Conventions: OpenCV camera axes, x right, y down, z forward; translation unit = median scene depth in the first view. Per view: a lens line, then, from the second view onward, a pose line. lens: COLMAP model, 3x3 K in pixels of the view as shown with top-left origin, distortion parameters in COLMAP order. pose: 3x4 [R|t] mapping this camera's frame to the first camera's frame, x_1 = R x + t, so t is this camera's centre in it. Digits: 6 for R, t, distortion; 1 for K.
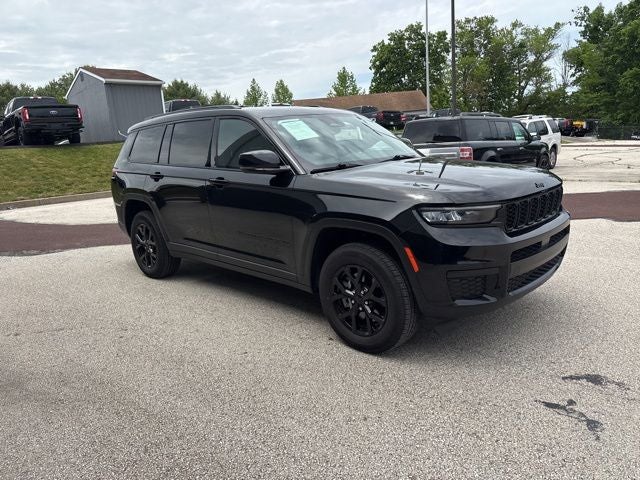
lens RADIAL K [[486.2, 0, 320.0], [0, 486.2, 240.0], [0, 0, 1]] dist [0.064818, -0.070984]
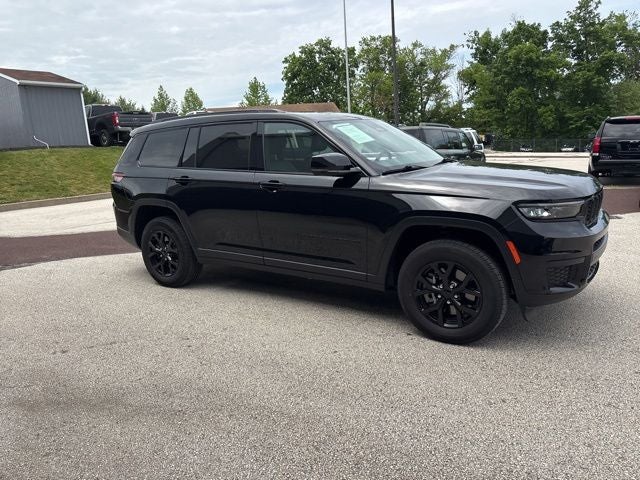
lens RADIAL K [[487.4, 0, 317.1], [0, 487.4, 233.6], [0, 0, 1]] dist [0.054096, -0.052985]
pose [[0.982628, -0.022820, 0.184180, -0.022848], [0.028741, 0.999150, -0.029541, 0.000959], [-0.183350, 0.034321, 0.982448, 0.000450]]
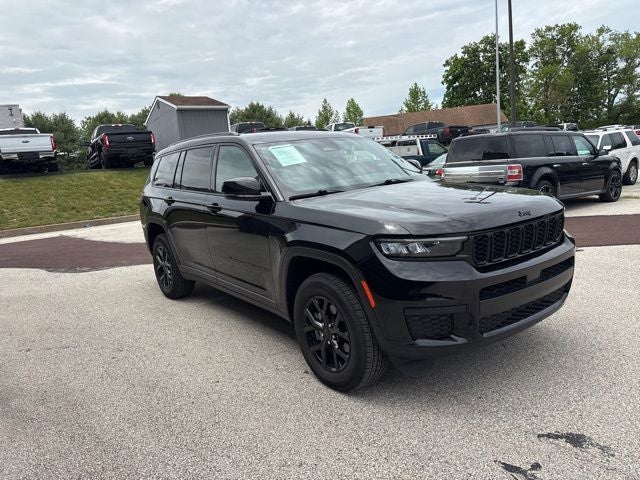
lens RADIAL K [[484.7, 0, 310.6], [0, 484.7, 237.5], [0, 0, 1]] dist [0.068147, -0.075386]
pose [[0.985408, 0.008421, -0.170001, 0.012302], [-0.014837, 0.999223, -0.036509, -0.001700], [0.169561, 0.038498, 0.984767, 0.002948]]
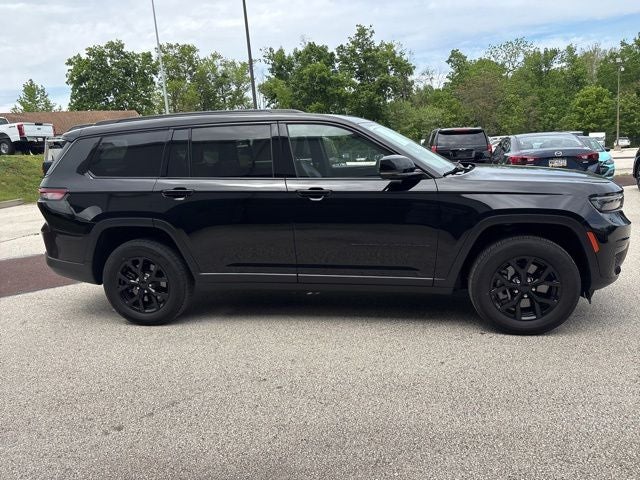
lens RADIAL K [[490.4, 0, 319.1], [0, 490.4, 233.0], [0, 0, 1]] dist [0.027298, -0.004967]
pose [[0.823783, -0.086663, 0.560242, -0.053718], [0.120071, 0.992498, -0.023025, -0.001751], [-0.554044, 0.086236, 0.828009, 0.019279]]
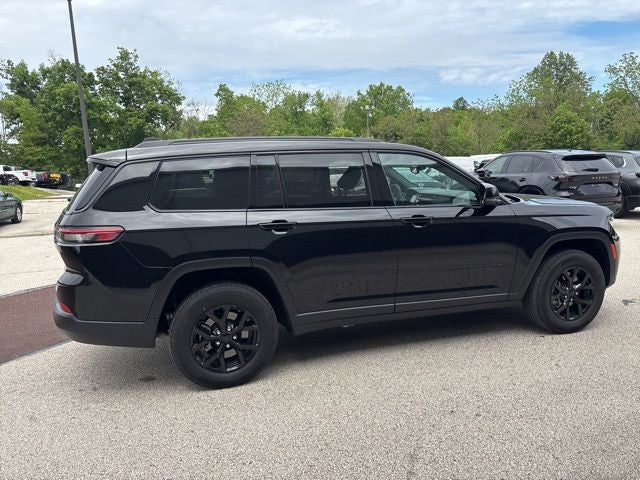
lens RADIAL K [[493.7, 0, 322.4], [0, 493.7, 229.9], [0, 0, 1]] dist [0.062404, -0.083482]
pose [[0.458493, -0.076477, 0.885401, -0.083515], [0.189578, 0.981775, -0.013369, -0.009169], [-0.868242, 0.173982, 0.464635, 0.054666]]
